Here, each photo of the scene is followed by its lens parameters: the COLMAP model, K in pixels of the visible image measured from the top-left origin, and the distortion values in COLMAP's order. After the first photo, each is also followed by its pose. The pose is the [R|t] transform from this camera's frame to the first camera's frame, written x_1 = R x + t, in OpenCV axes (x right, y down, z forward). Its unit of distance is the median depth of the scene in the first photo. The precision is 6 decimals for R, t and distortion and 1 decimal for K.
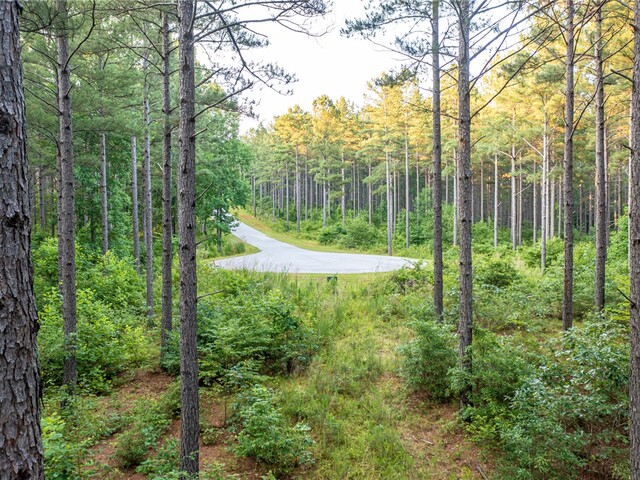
lens RADIAL K [[526.8, 0, 330.4], [0, 526.8, 239.8], [0, 0, 1]] dist [0.000331, 0.000680]
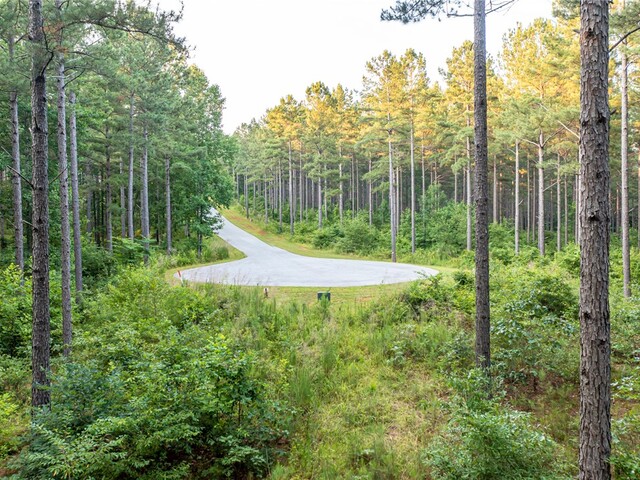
lens RADIAL K [[526.8, 0, 330.4], [0, 526.8, 239.8], [0, 0, 1]] dist [0.000331, 0.000680]
pose [[0.999995, -0.003165, 0.000647, 0.006600], [0.003167, 0.999991, -0.002771, -0.003581], [-0.000638, 0.002773, 0.999996, 0.110813]]
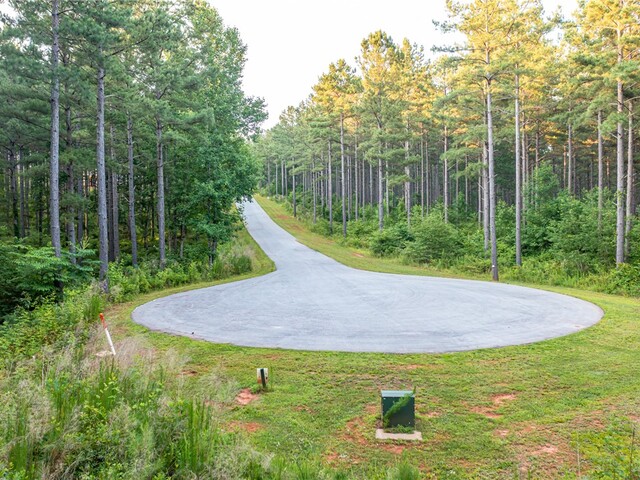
lens RADIAL K [[526.8, 0, 330.4], [0, 526.8, 239.8], [0, 0, 1]] dist [0.000331, 0.000680]
pose [[0.993897, -0.004759, -0.110214, -0.000766], [0.004529, 0.999987, -0.002337, -0.010978], [0.110224, 0.001823, 0.993905, 0.360875]]
